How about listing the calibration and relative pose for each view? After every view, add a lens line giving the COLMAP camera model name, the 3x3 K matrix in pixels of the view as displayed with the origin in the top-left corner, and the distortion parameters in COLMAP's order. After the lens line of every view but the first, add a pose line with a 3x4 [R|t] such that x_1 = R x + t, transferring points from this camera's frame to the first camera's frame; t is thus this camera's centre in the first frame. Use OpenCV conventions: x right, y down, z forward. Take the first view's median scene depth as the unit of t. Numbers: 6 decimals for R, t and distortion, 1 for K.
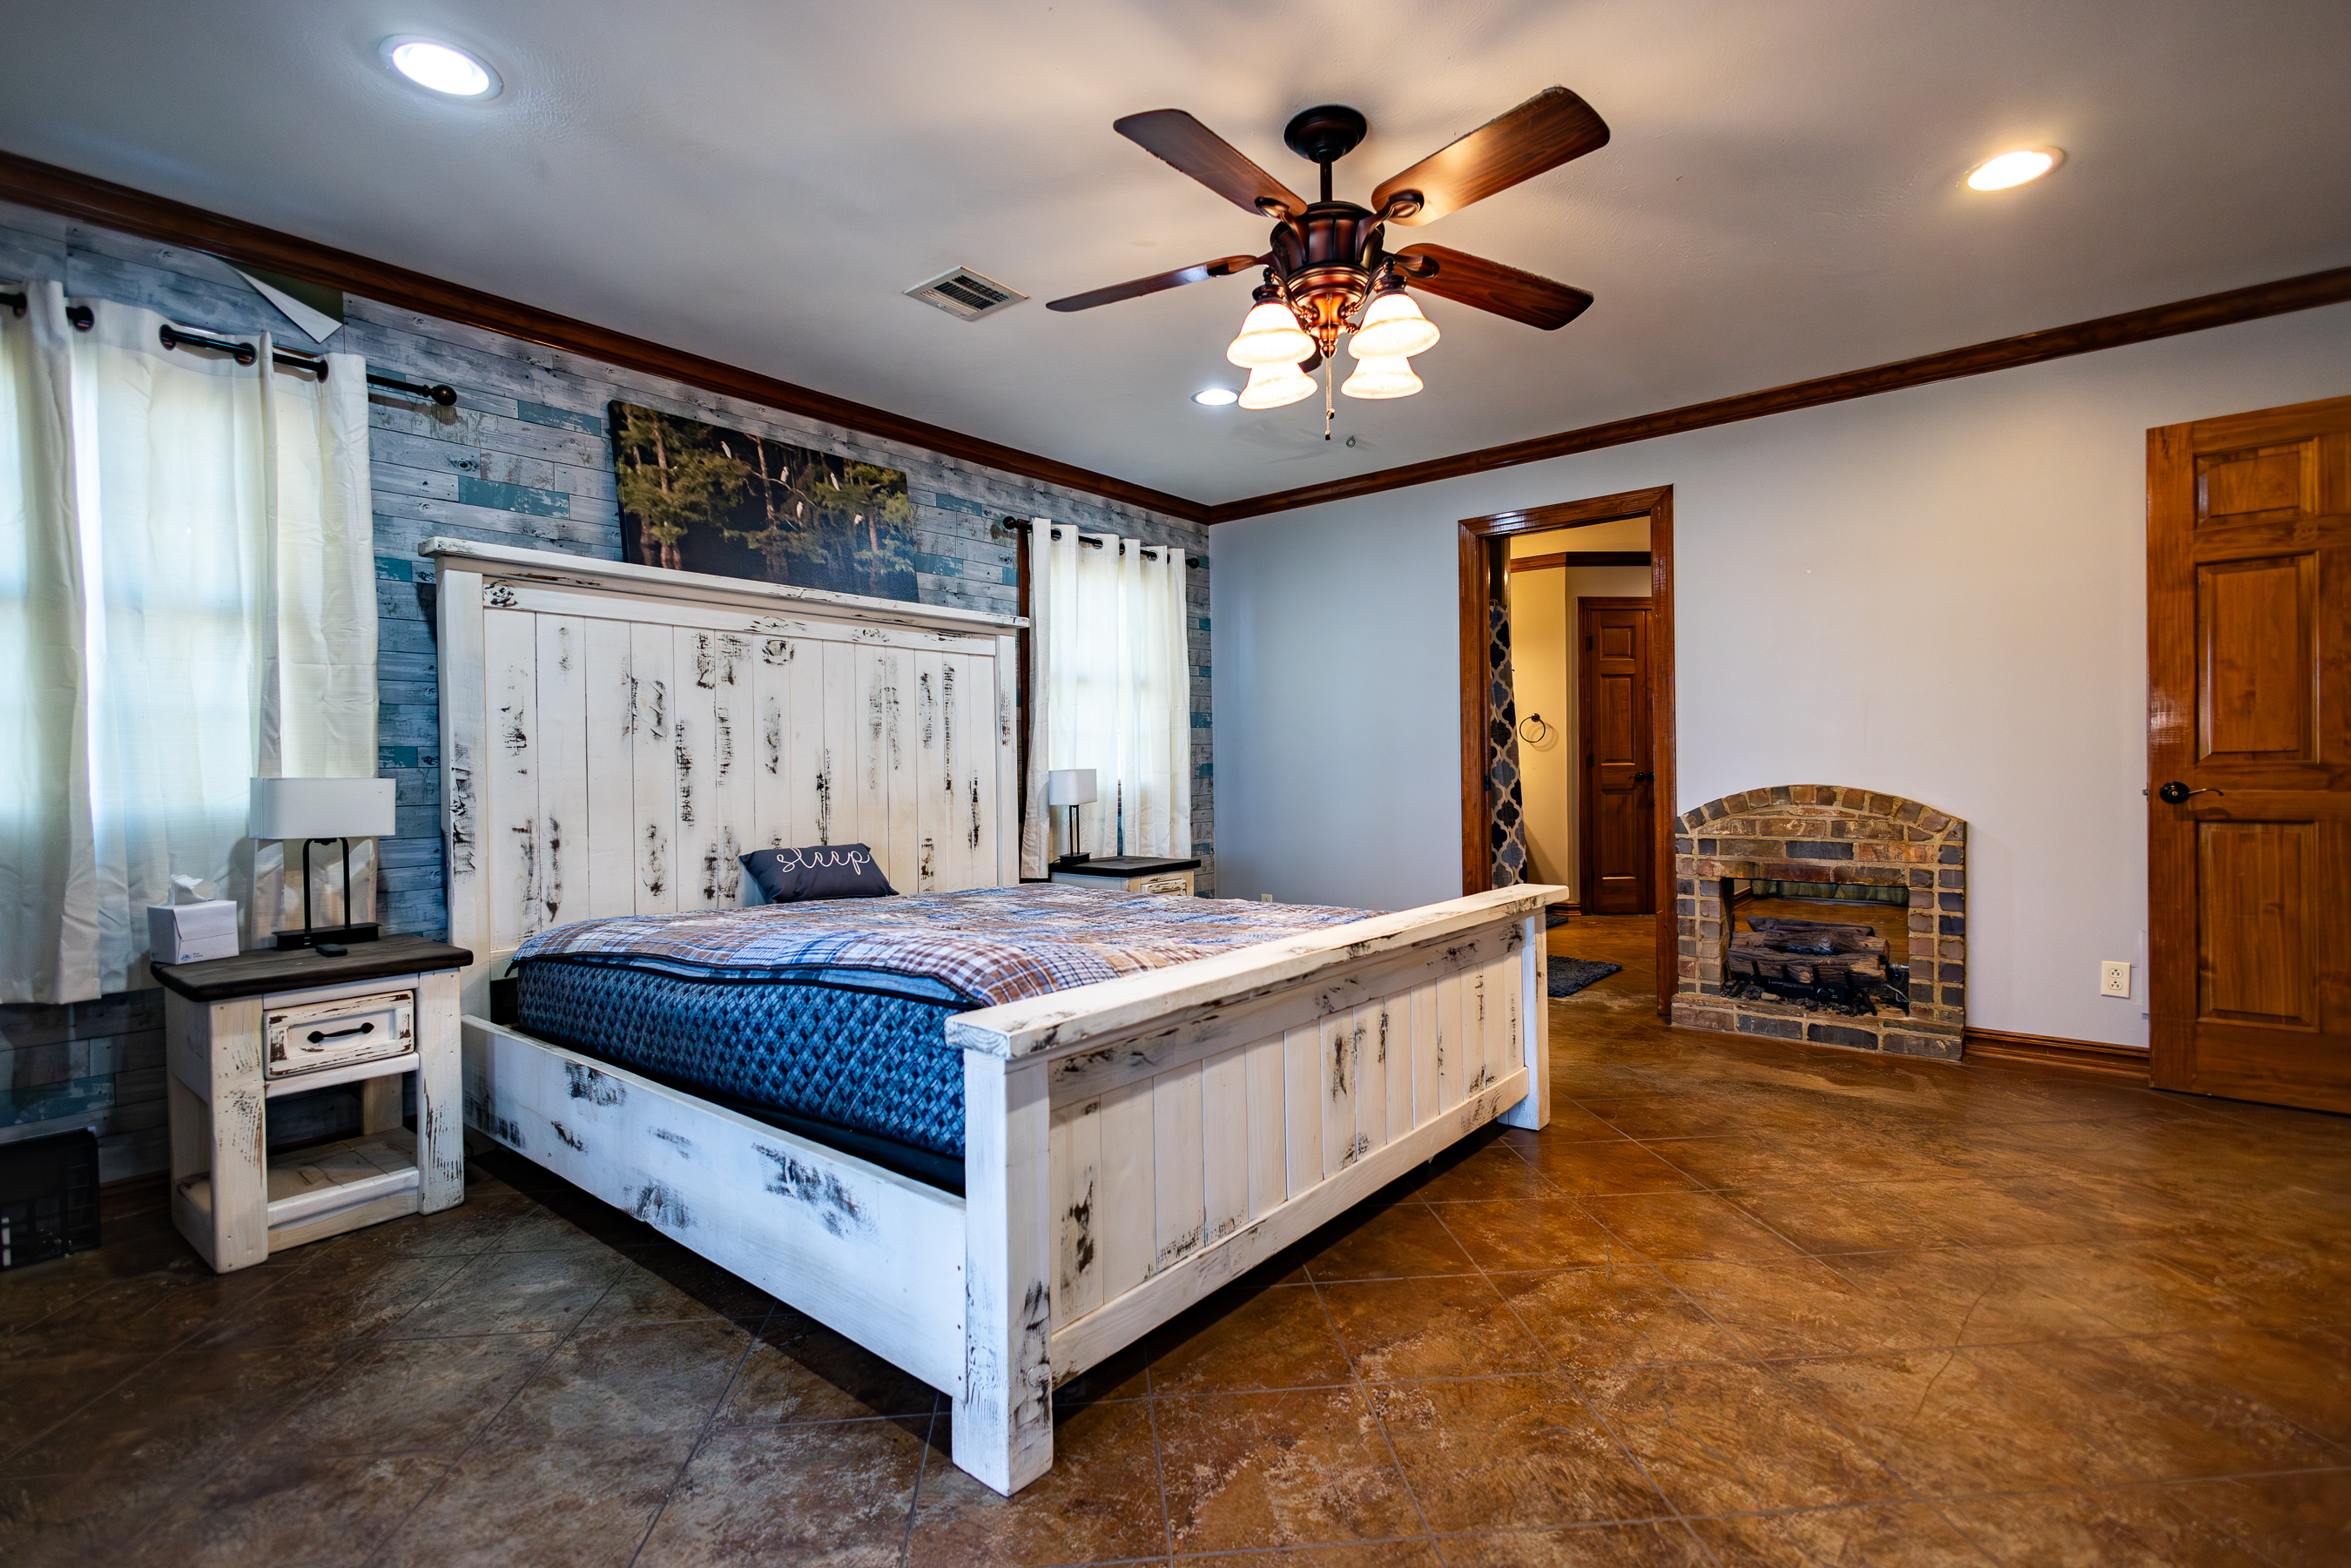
lens RADIAL K [[1078.8, 0, 1166.6], [0, 1078.8, 785.9], [0, 0, 1]] dist [0.005225, -0.000227]
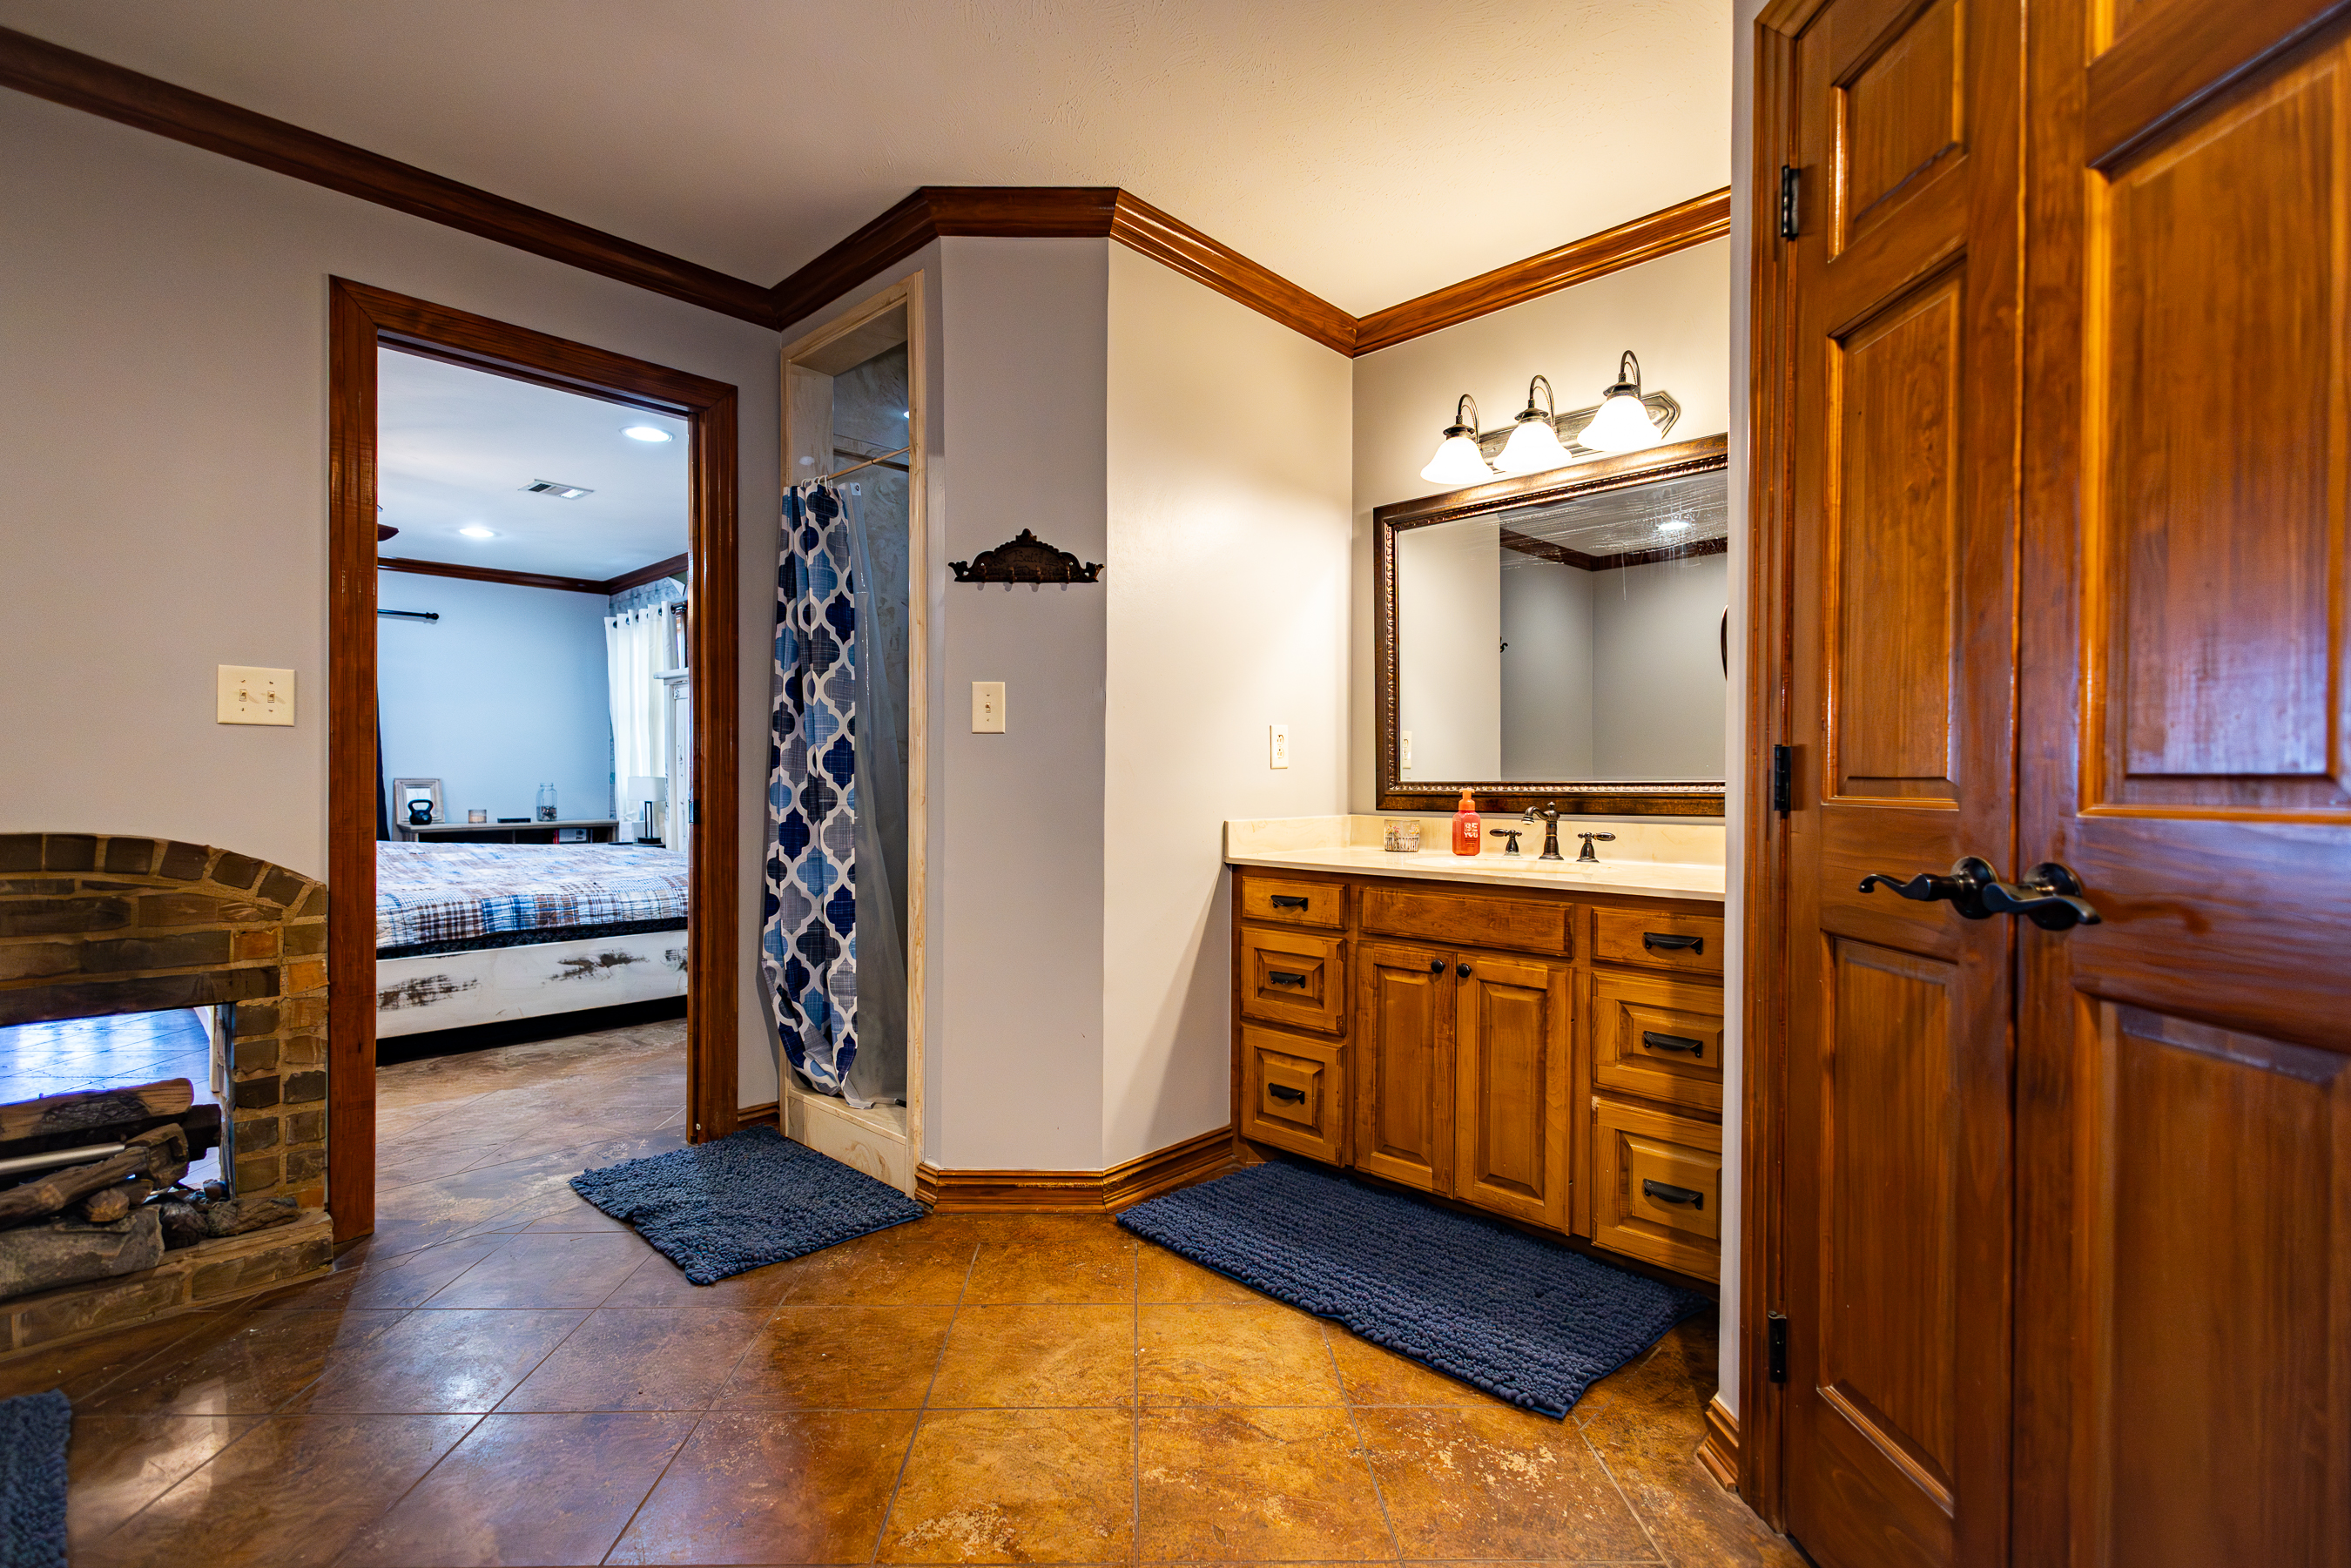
lens RADIAL K [[1078.8, 0, 1164.8], [0, 1078.8, 779.7], [0, 0, 1]] dist [0.005225, -0.000227]
pose [[-0.087512, 0.015506, -0.996043, 0.614093], [-0.016554, 0.999718, 0.017017, -0.025127], [0.996026, 0.017977, -0.087231, 0.901704]]
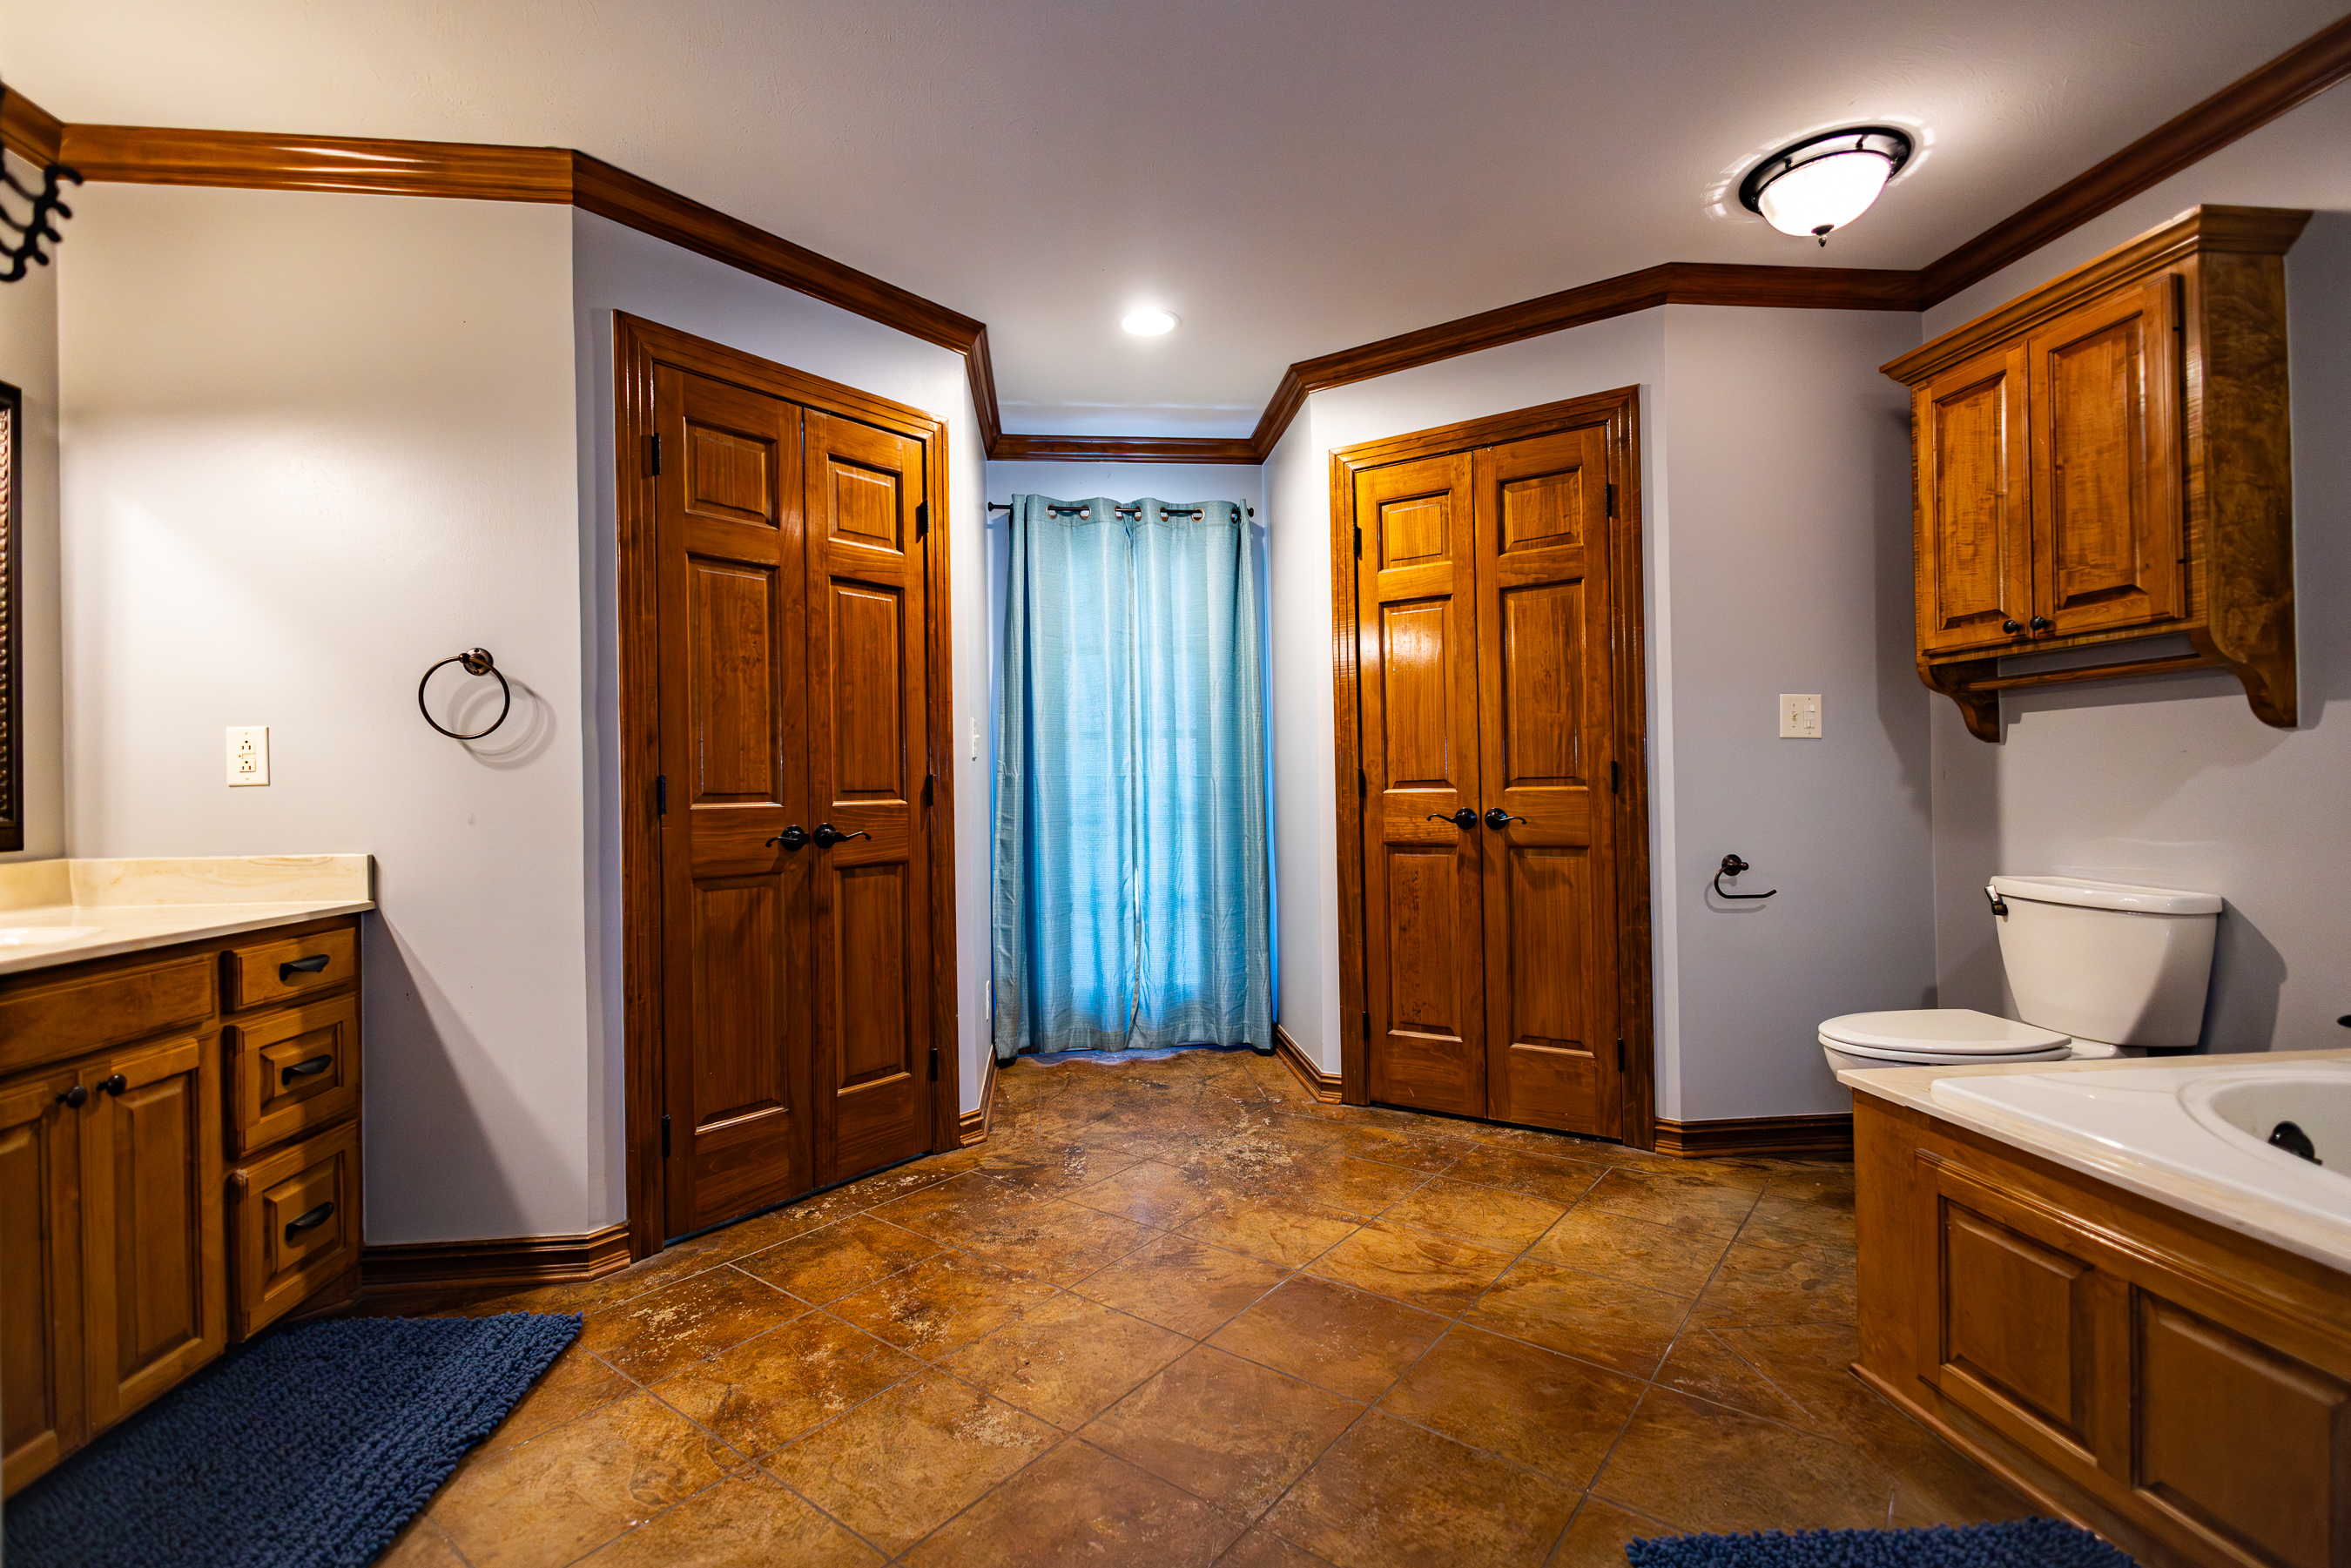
lens RADIAL K [[1078.8, 0, 1175.1], [0, 1078.8, 791.2], [0, 0, 1]] dist [0.005225, -0.000227]
pose [[0.694467, 0.002679, 0.719520, 0.257978], [0.016311, 0.999677, -0.019465, -0.015616], [-0.719340, 0.025254, 0.694199, 0.639460]]
